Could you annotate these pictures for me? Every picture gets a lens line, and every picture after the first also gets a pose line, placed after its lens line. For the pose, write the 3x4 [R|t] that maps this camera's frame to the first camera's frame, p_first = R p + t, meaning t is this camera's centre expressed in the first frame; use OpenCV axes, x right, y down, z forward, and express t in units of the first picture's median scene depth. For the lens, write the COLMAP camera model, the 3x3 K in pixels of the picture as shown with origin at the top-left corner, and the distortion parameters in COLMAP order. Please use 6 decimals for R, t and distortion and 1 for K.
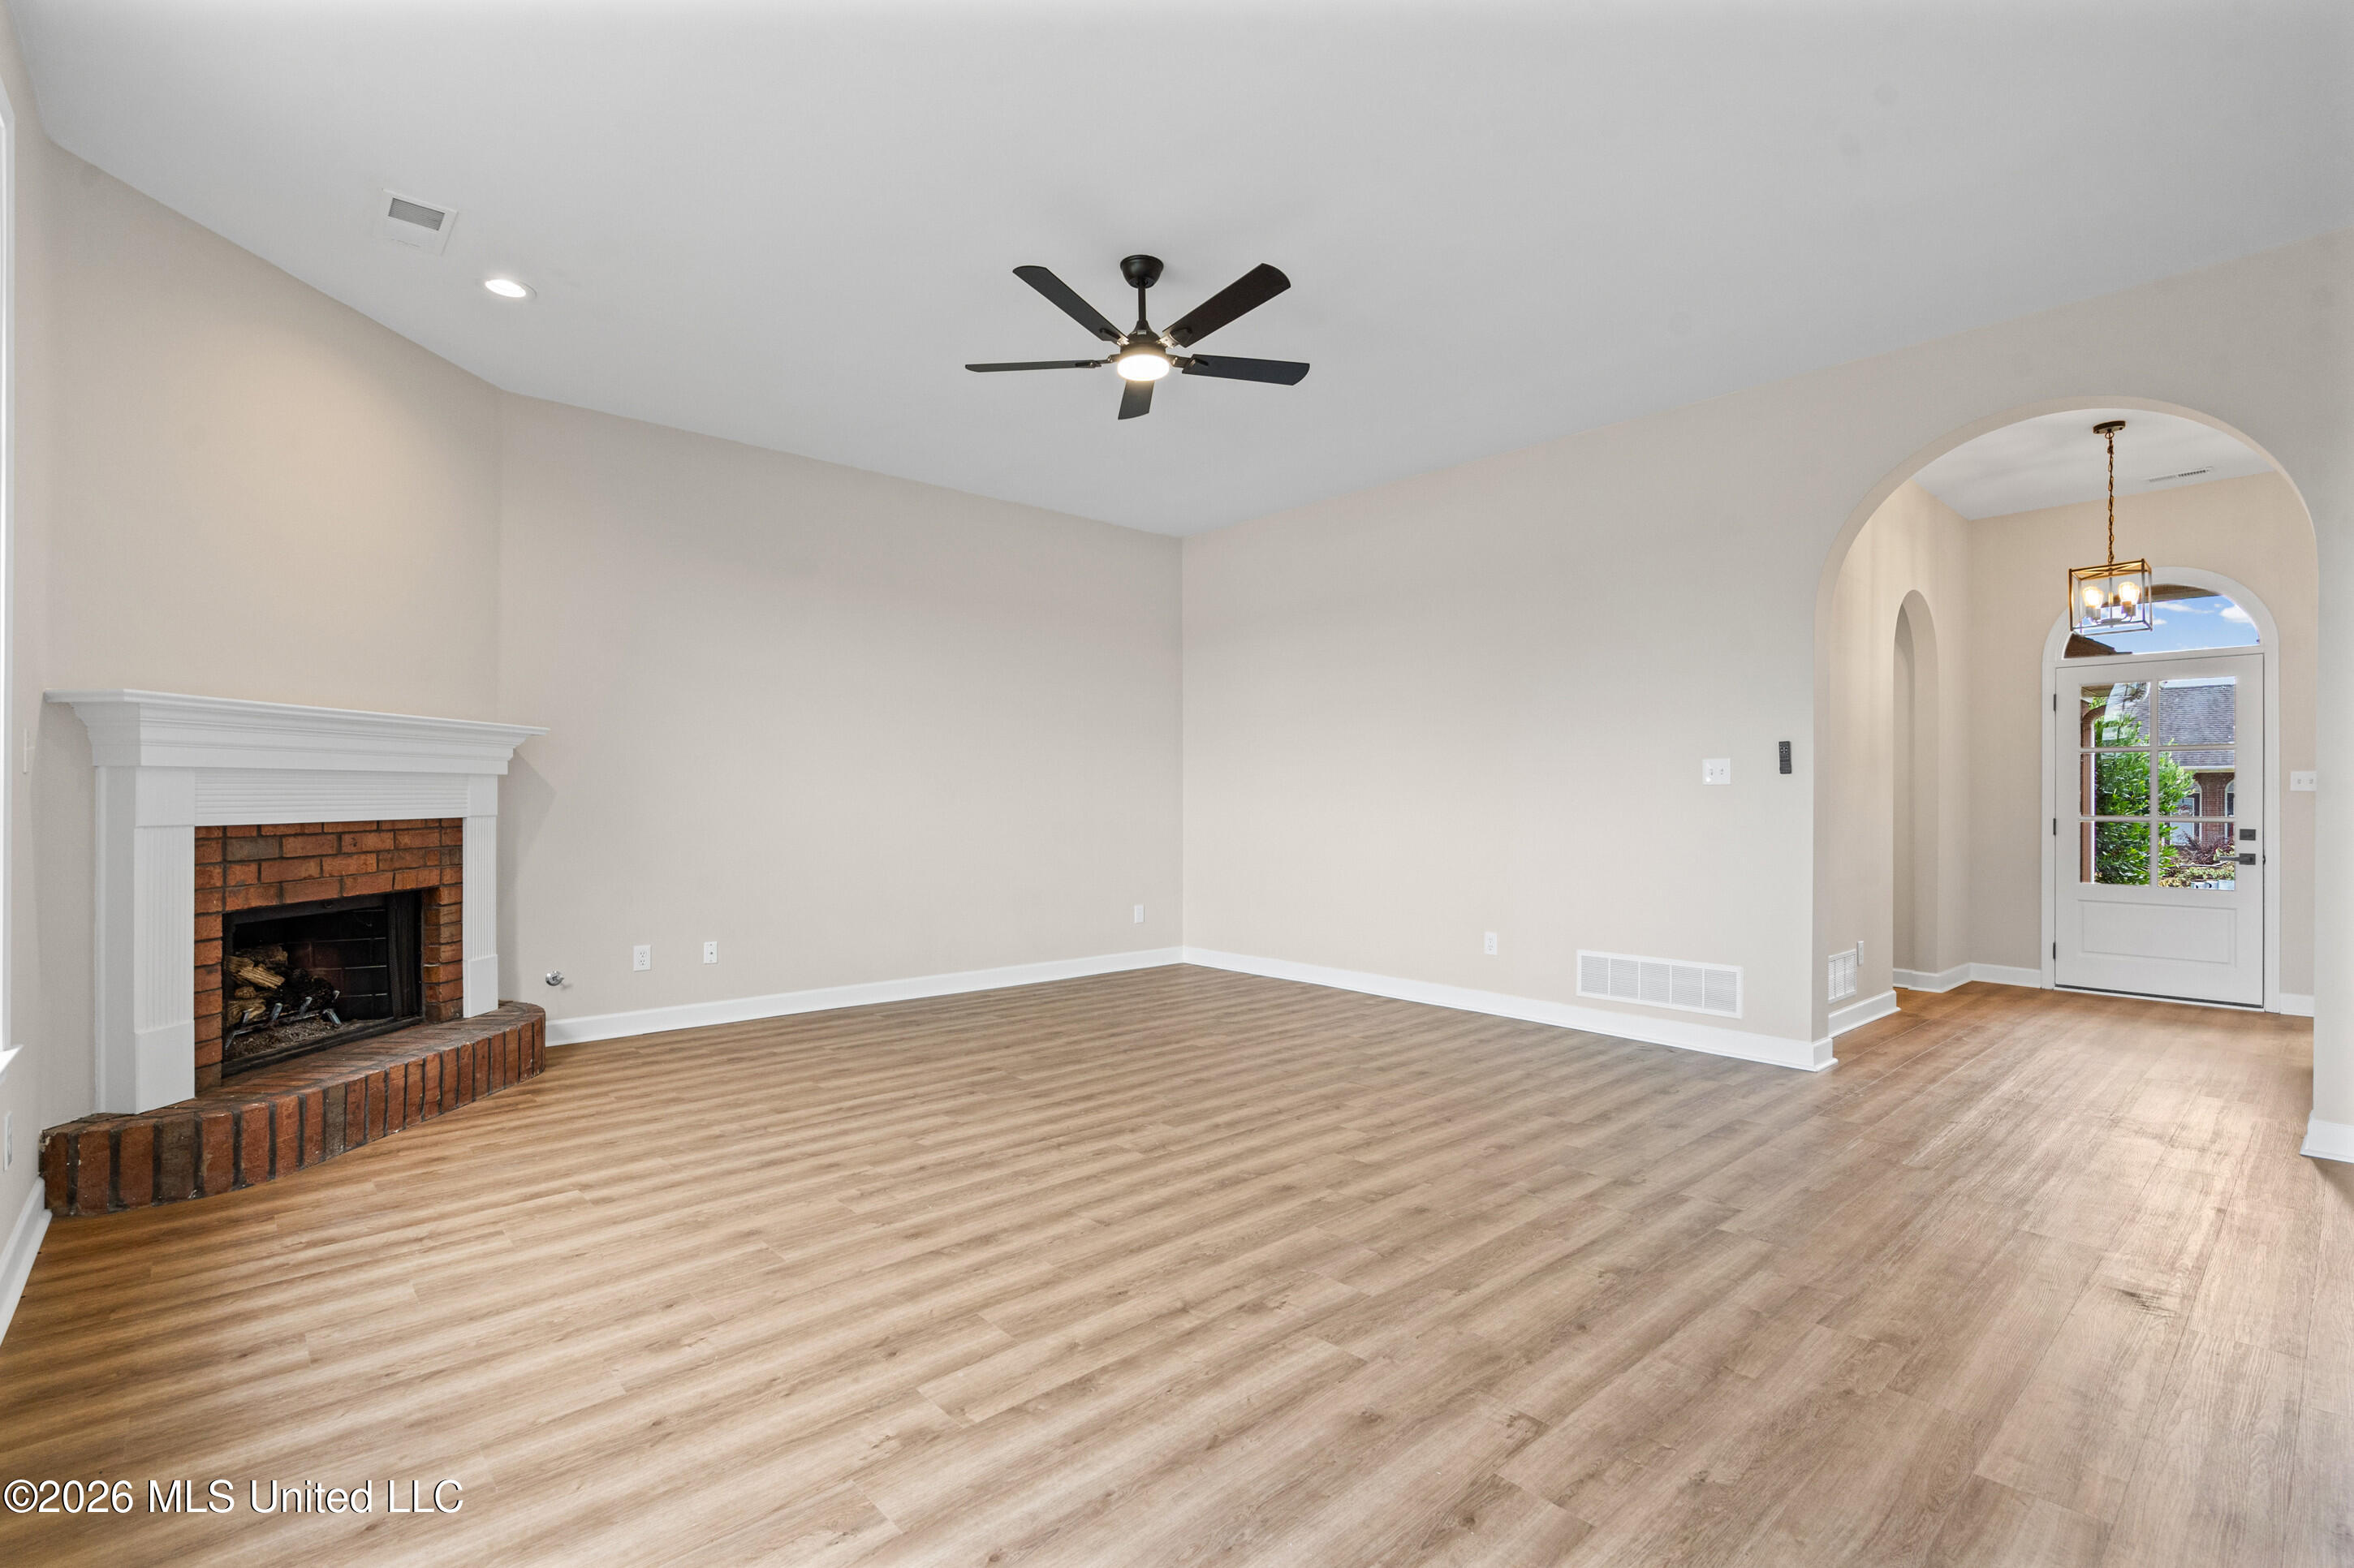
lens RADIAL K [[1063.1, 0, 1169.3], [0, 1063.1, 794.7], [0, 0, 1]] dist [-0.000962, -0.000046]
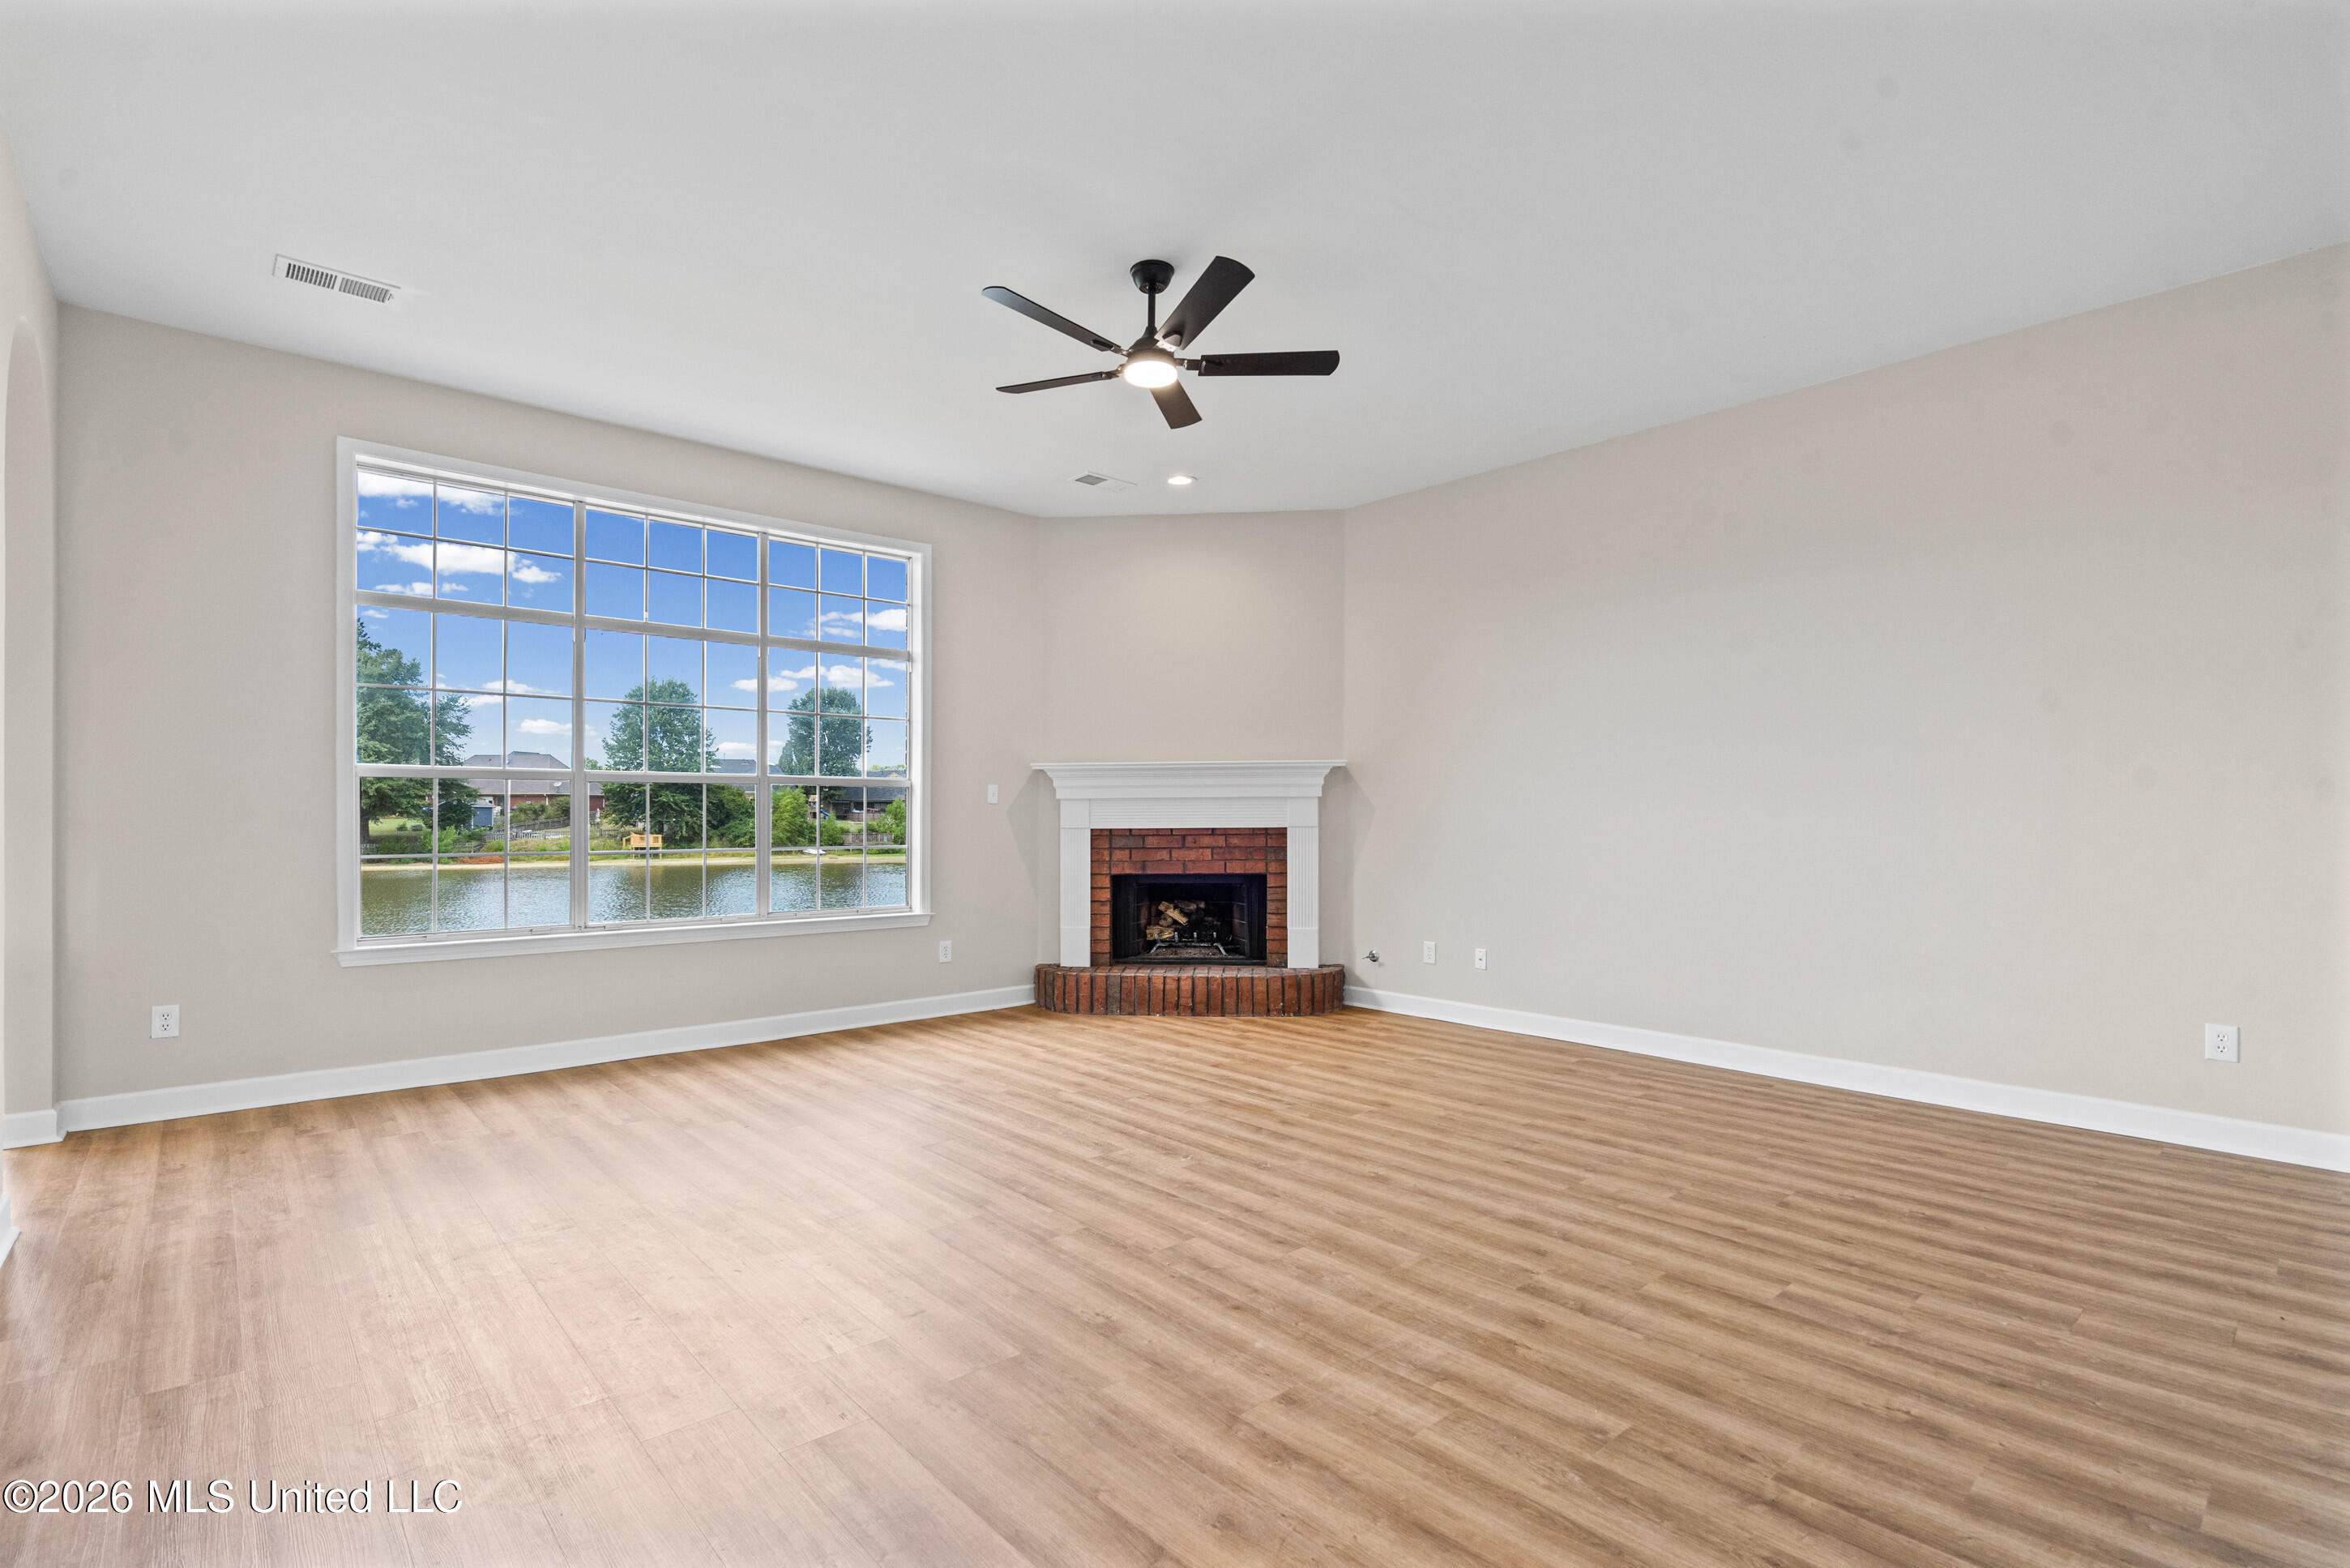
lens RADIAL K [[1083.5, 0, 1141.7], [0, 1083.5, 797.7], [0, 0, 1]] dist [-0.000307, 0.000143]
pose [[-0.012245, -0.019773, -0.999730, 0.918441], [0.005691, 0.999787, -0.019843, 0.010846], [0.999909, -0.005933, -0.012130, 0.946302]]
